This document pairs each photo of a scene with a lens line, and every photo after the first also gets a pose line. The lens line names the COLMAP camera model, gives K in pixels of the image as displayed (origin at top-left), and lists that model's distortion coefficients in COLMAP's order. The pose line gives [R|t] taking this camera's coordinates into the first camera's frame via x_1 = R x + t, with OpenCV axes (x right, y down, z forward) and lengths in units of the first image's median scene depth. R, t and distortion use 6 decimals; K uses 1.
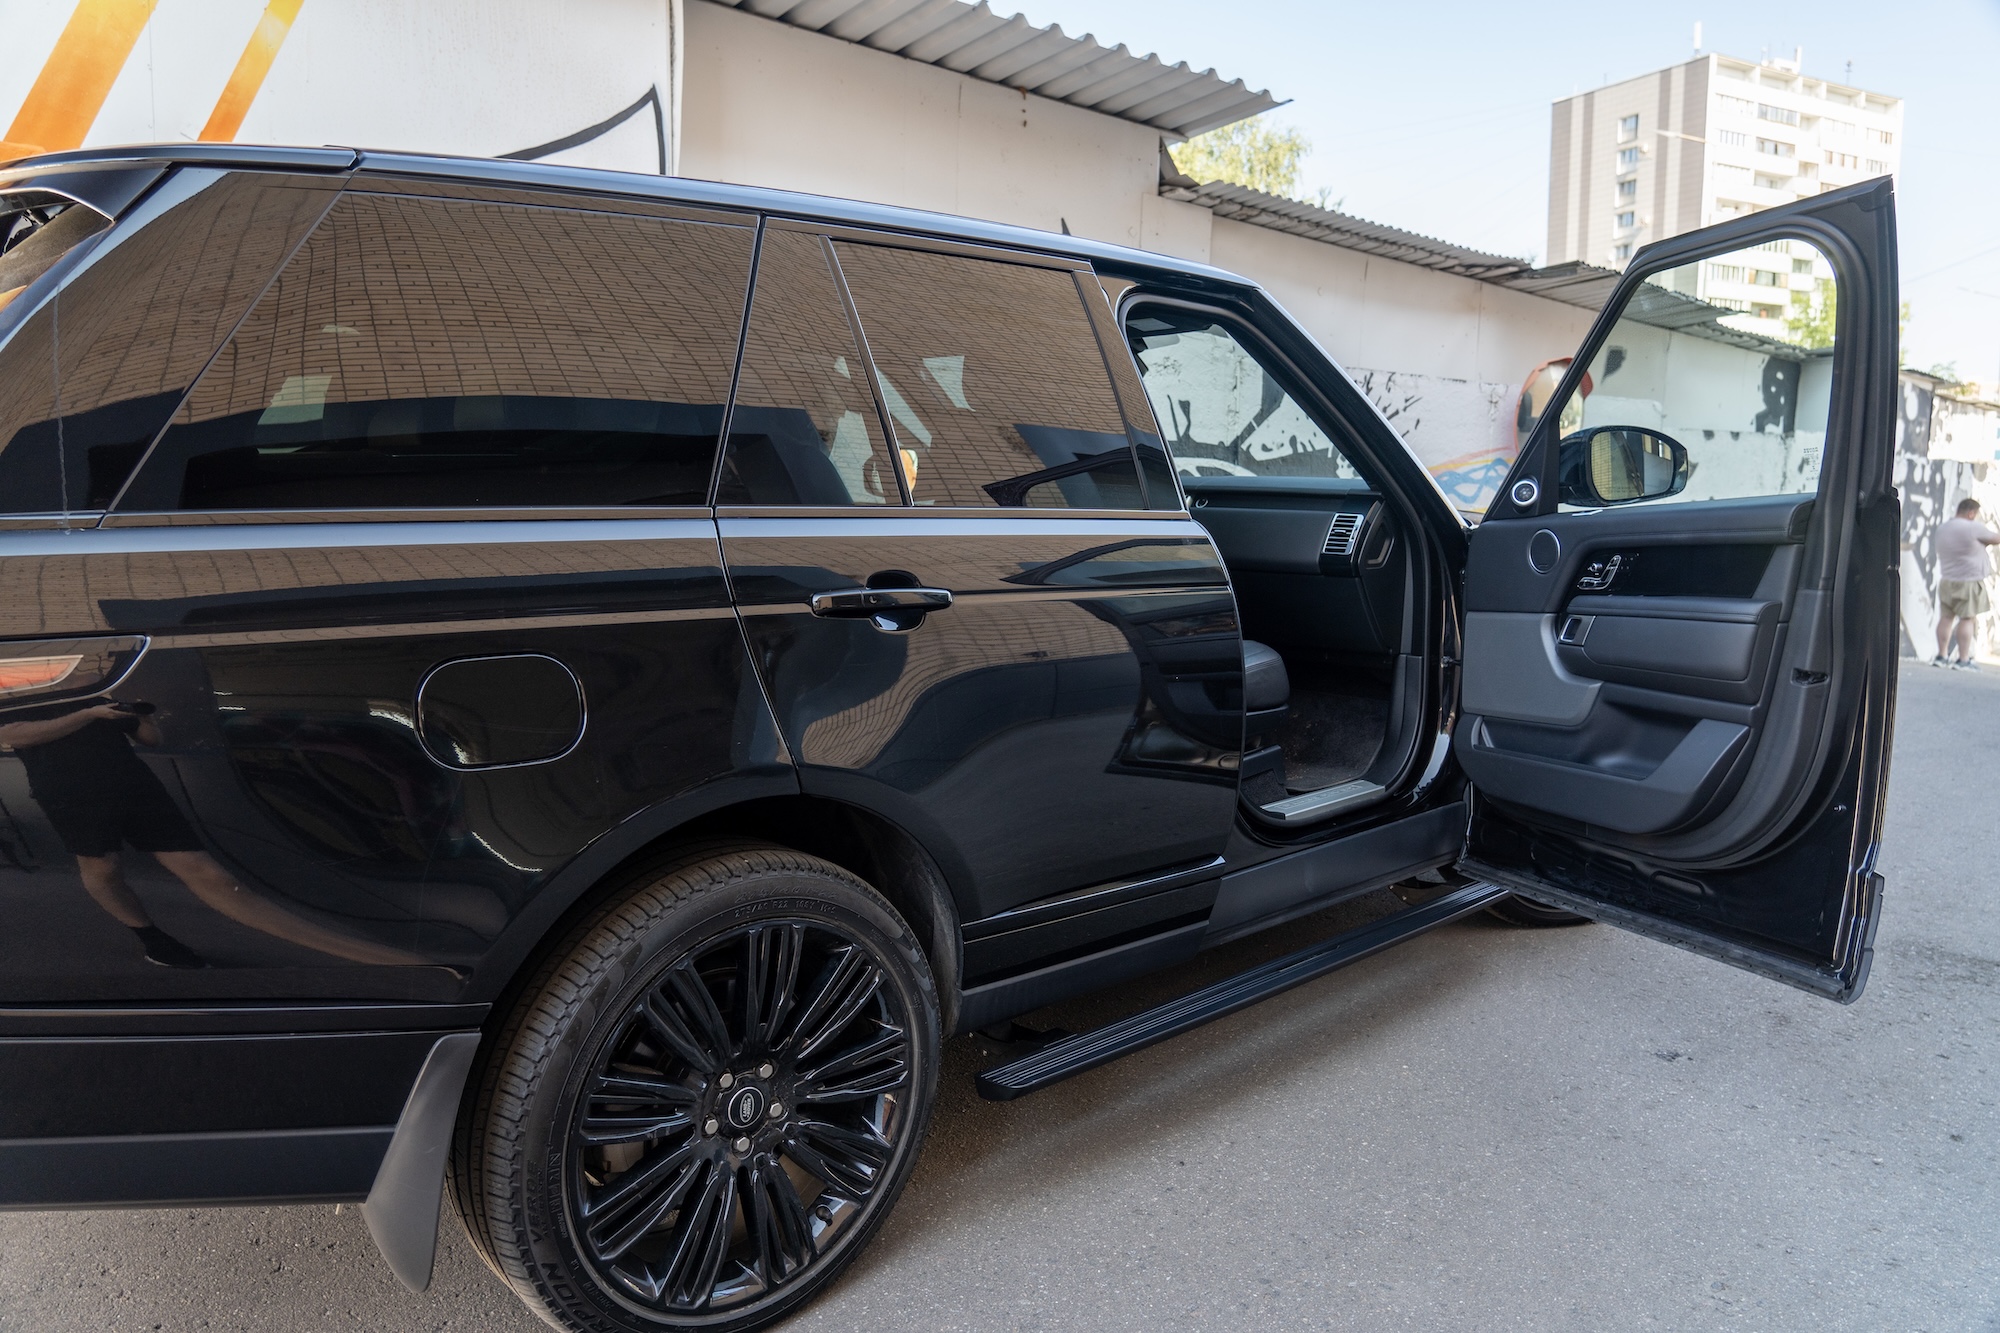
lens RADIAL K [[1419.3, 0, 957.8], [0, 1419.3, 563.8], [0, 0, 1]] dist [0.007053, 0.004808]
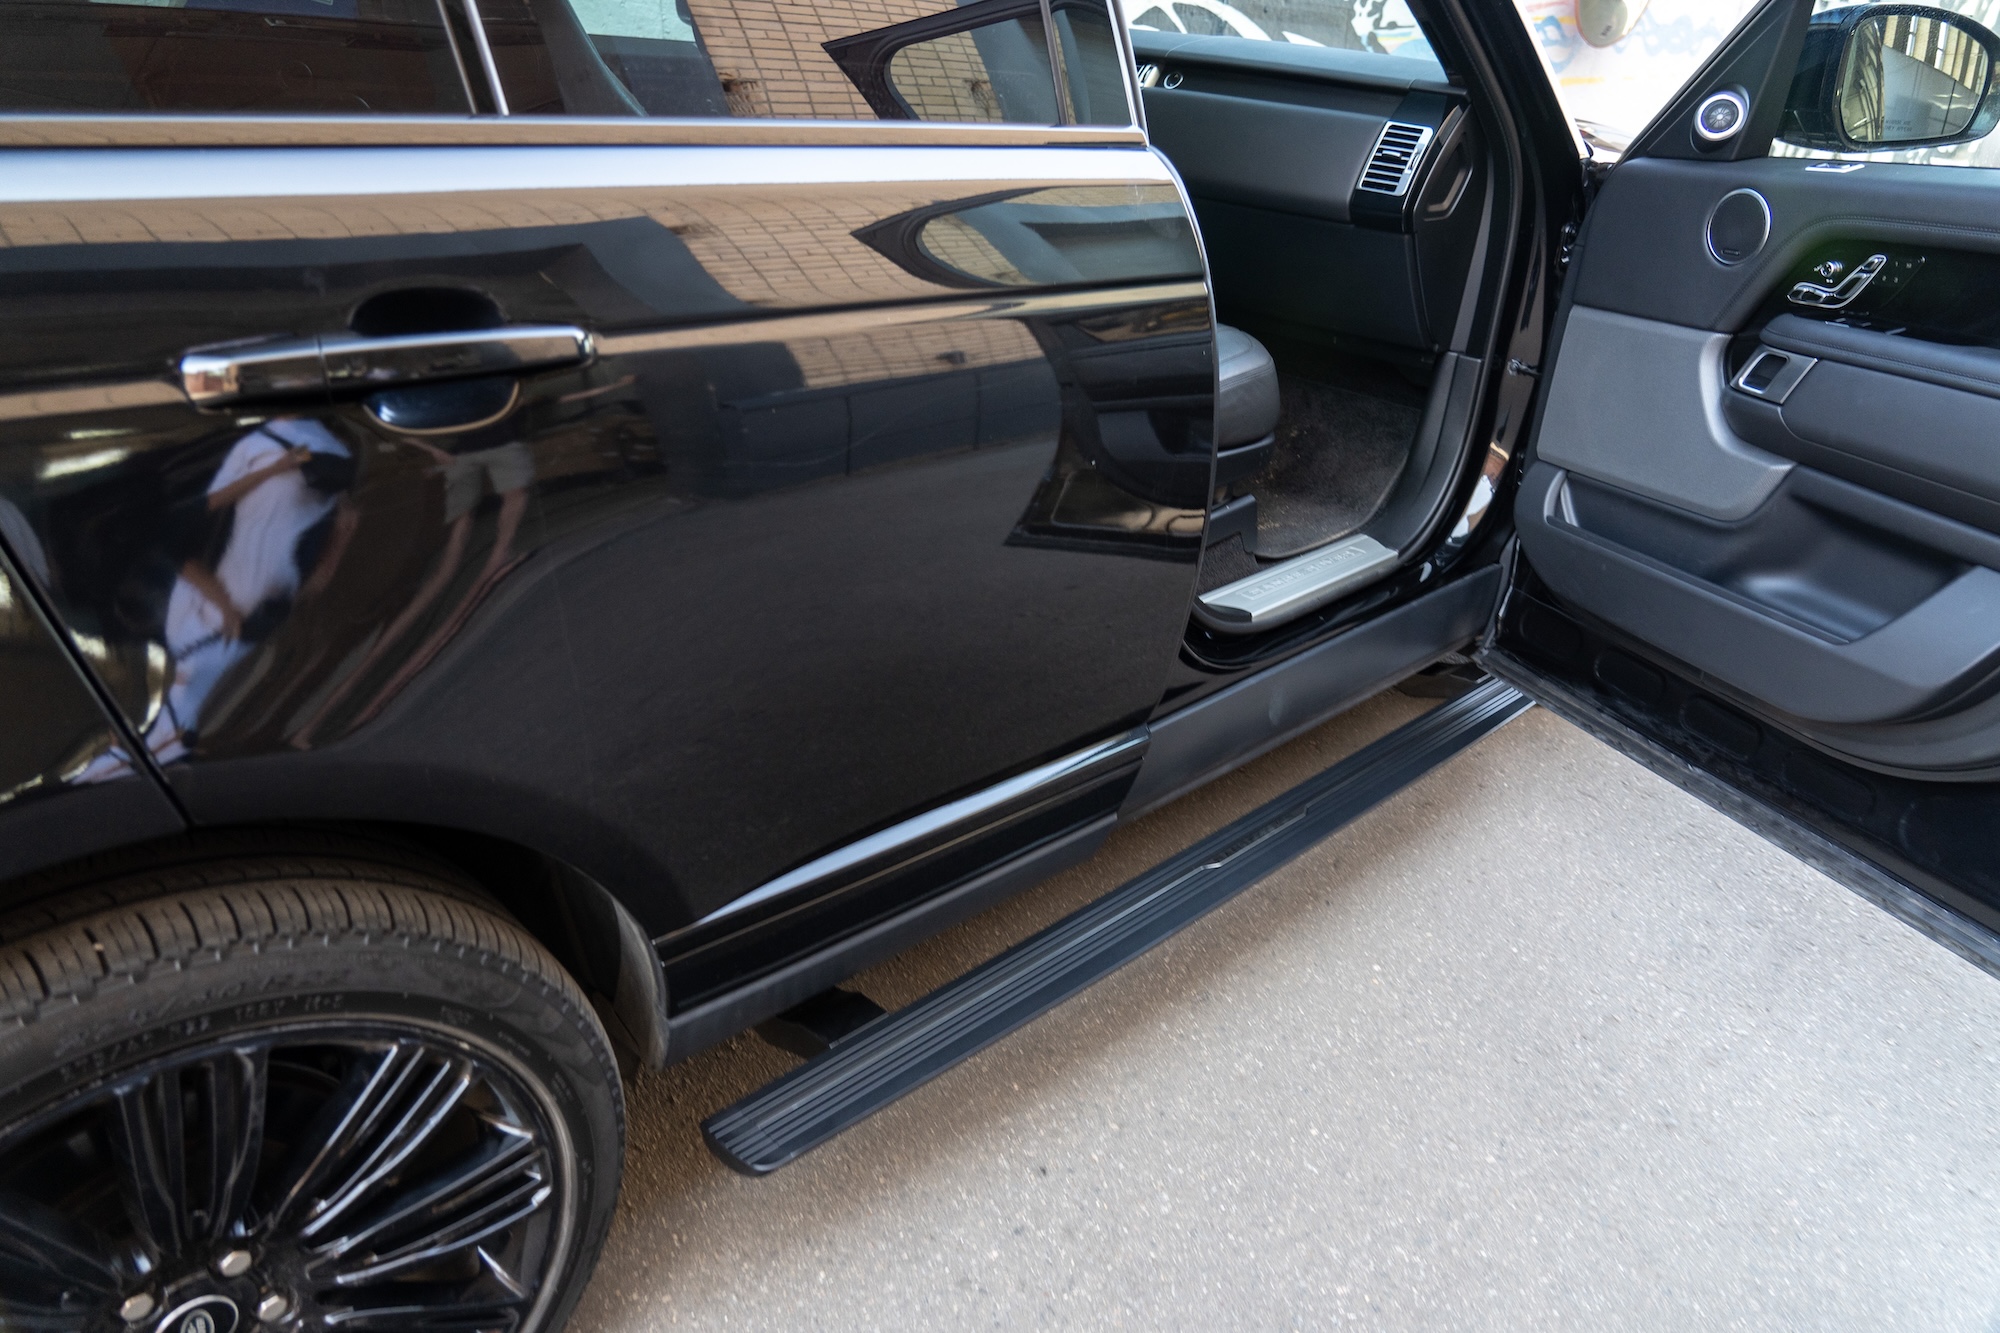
lens RADIAL K [[1489.6, 0, 1000.0], [0, 1489.6, 666.5], [0, 0, 1]] dist [-0.008039, -0.003516]
pose [[0.996415, 0.032019, 0.078313, 0.062910], [-0.057902, 0.932972, 0.355260, -0.038142], [-0.061689, -0.358521, 0.931481, 0.364666]]
